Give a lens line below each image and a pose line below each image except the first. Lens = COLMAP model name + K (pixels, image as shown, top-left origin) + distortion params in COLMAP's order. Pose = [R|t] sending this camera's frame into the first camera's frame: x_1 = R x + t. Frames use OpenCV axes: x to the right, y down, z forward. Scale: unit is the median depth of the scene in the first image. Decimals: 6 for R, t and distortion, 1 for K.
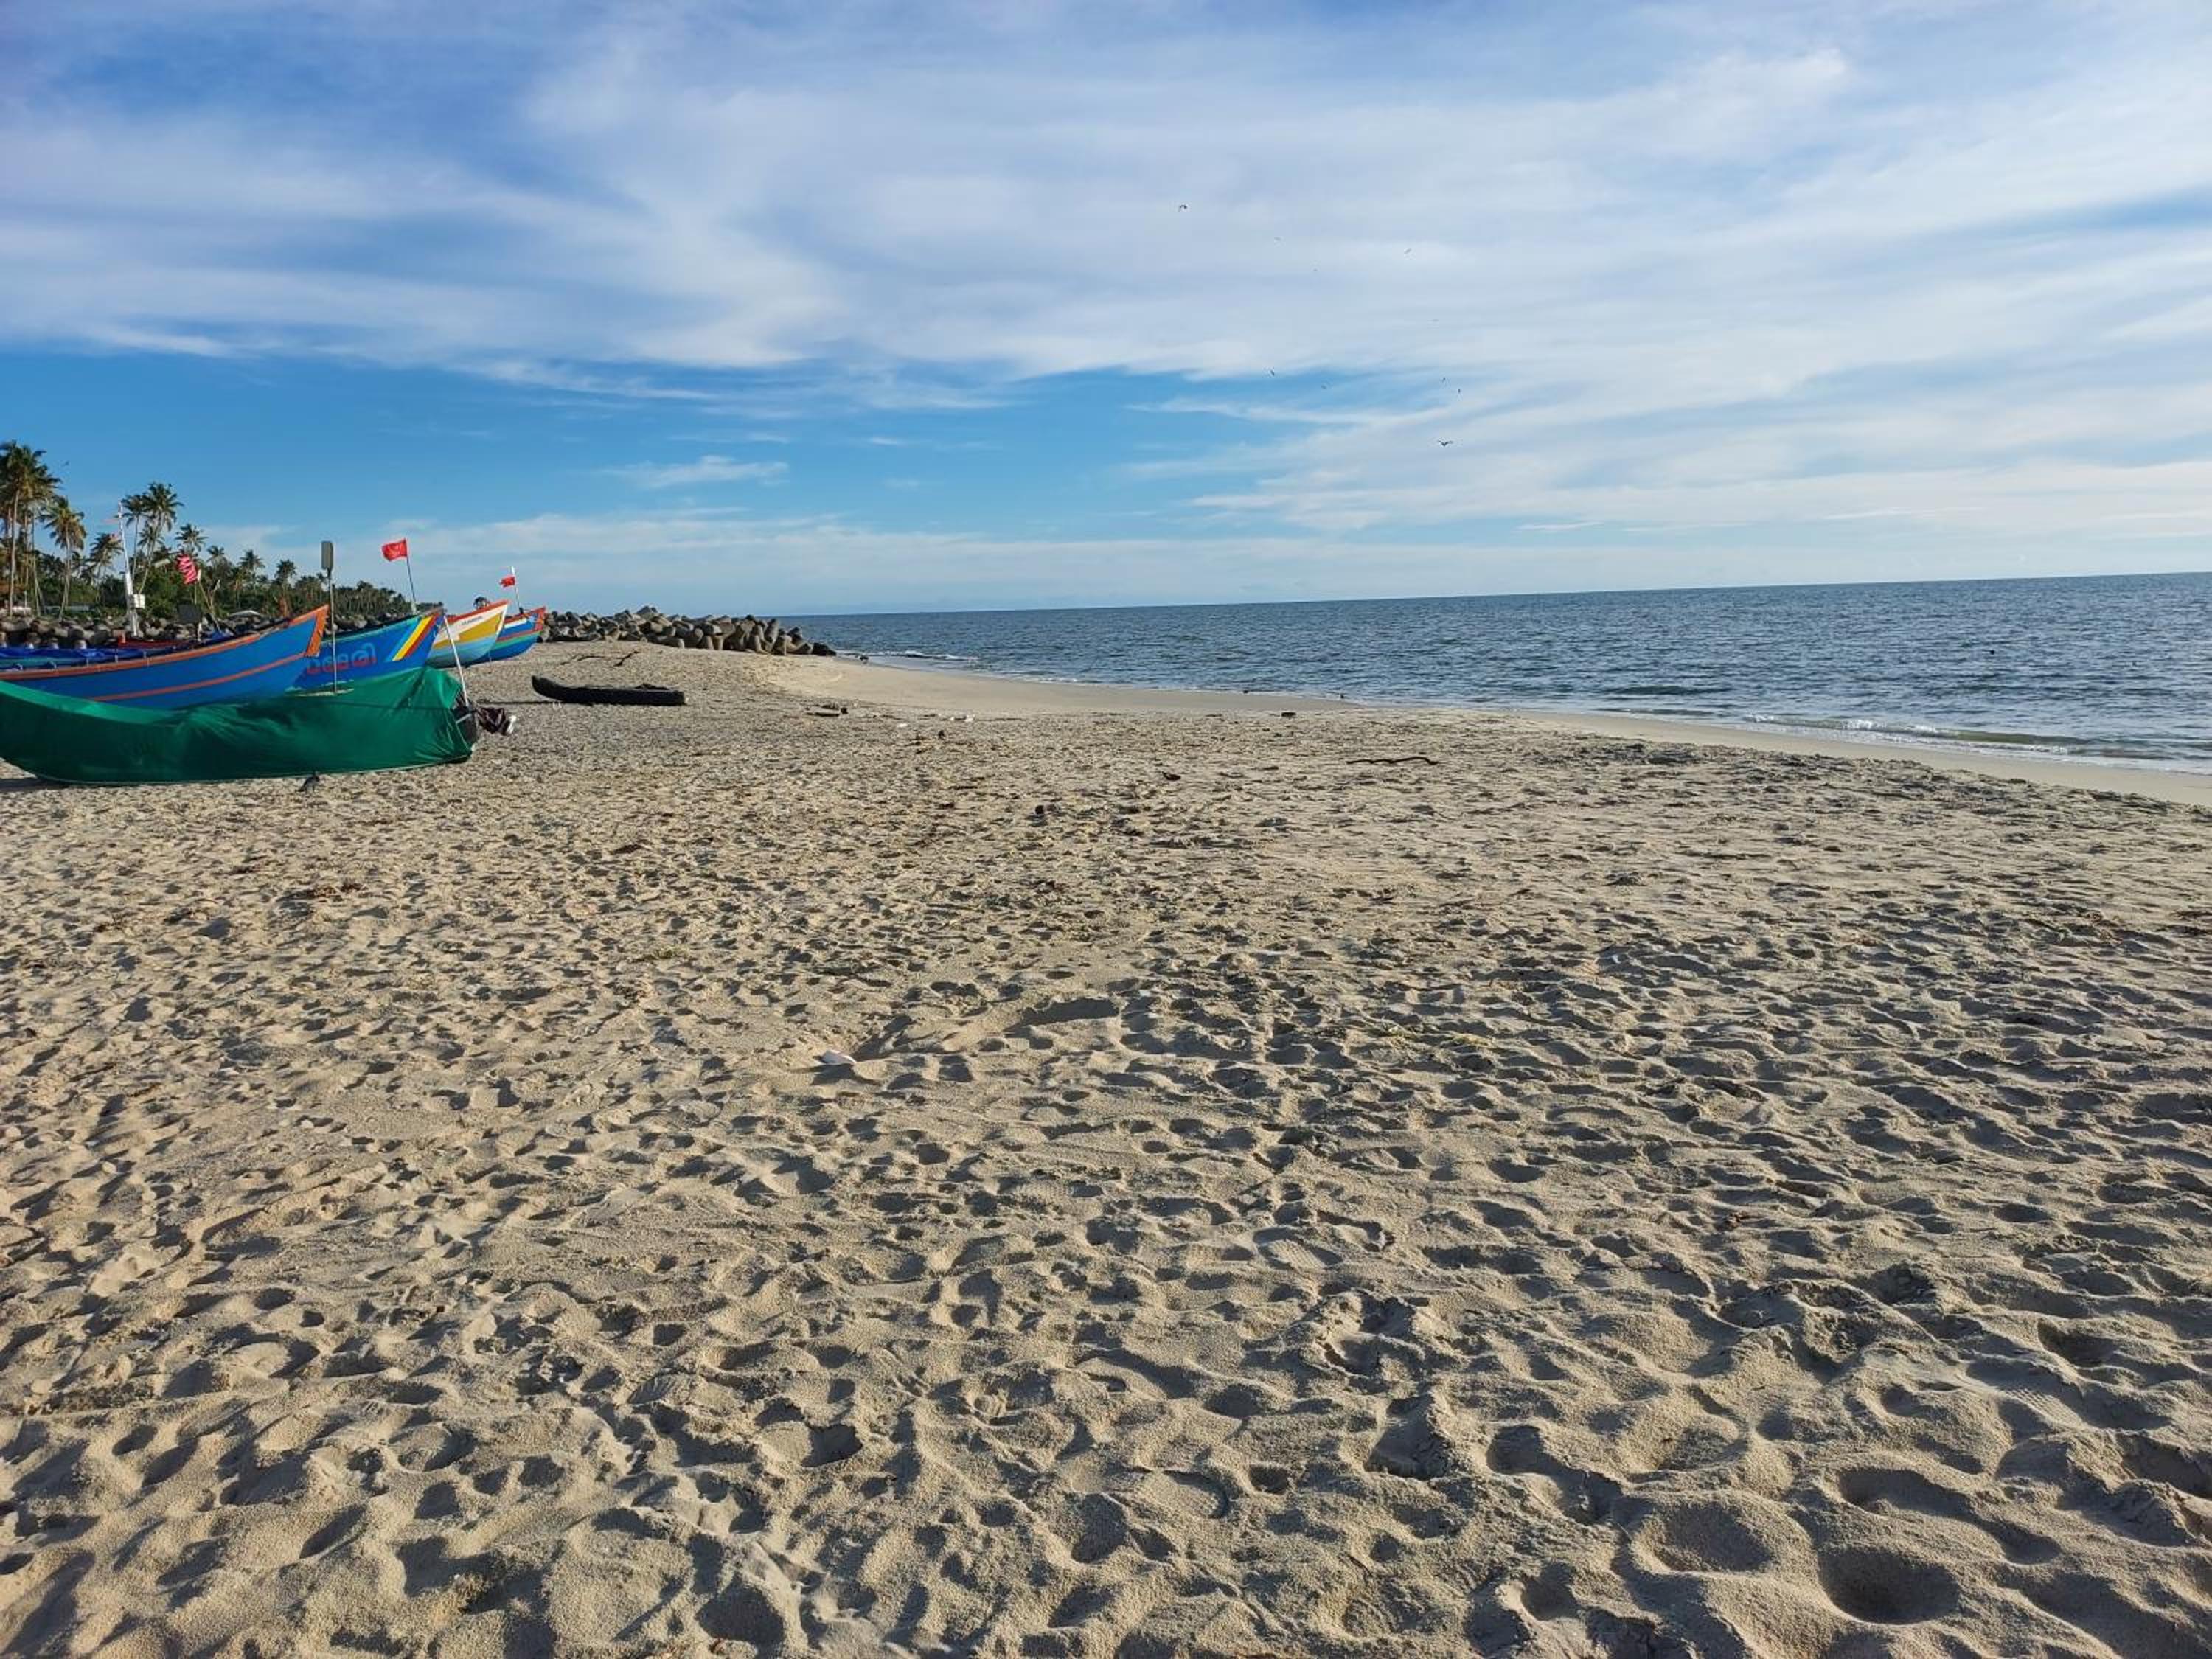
lens RADIAL K [[1354.0, 0, 1106.0], [0, 1354.0, 829.5], [0, 0, 1]] dist [0.049589, -0.046966]
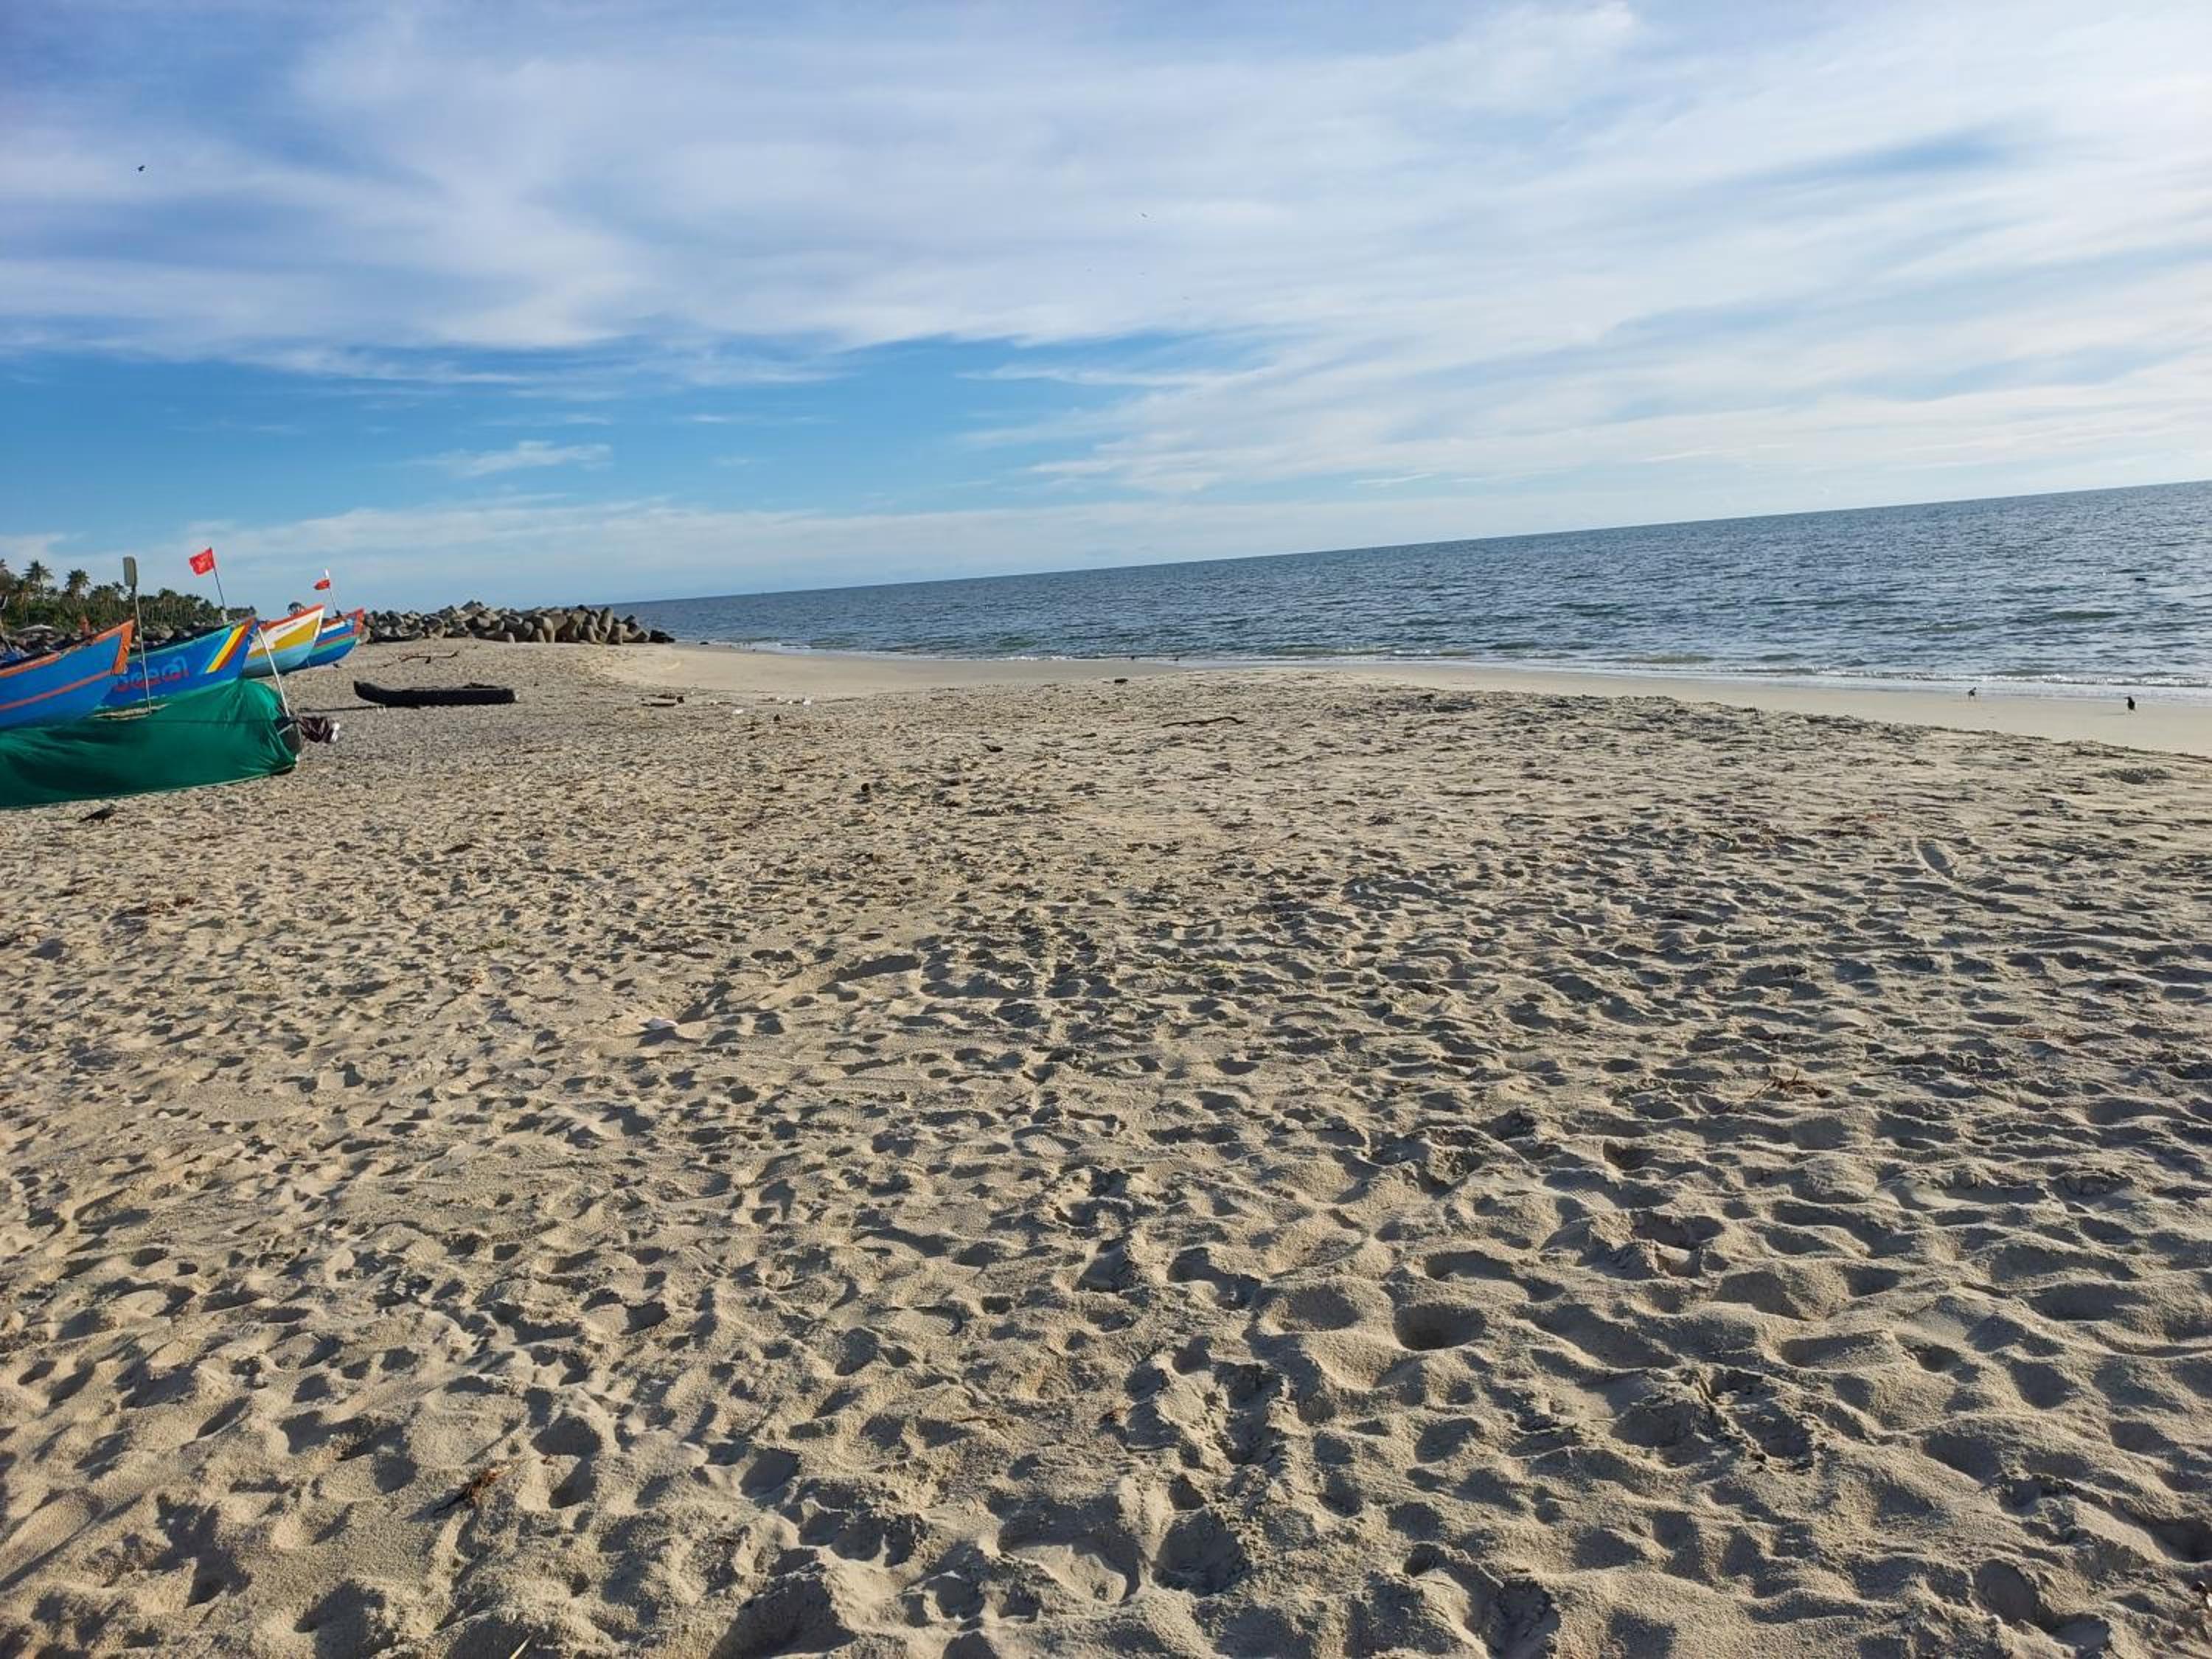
lens RADIAL K [[1373.6, 0, 1097.5], [0, 1373.6, 863.5], [0, 0, 1]] dist [0.049634, -0.048075]
pose [[0.994704, -0.062664, 0.081468, 0.073957], [0.058849, 0.997092, 0.048420, 0.005815], [-0.084266, -0.043370, 0.995499, -0.145794]]
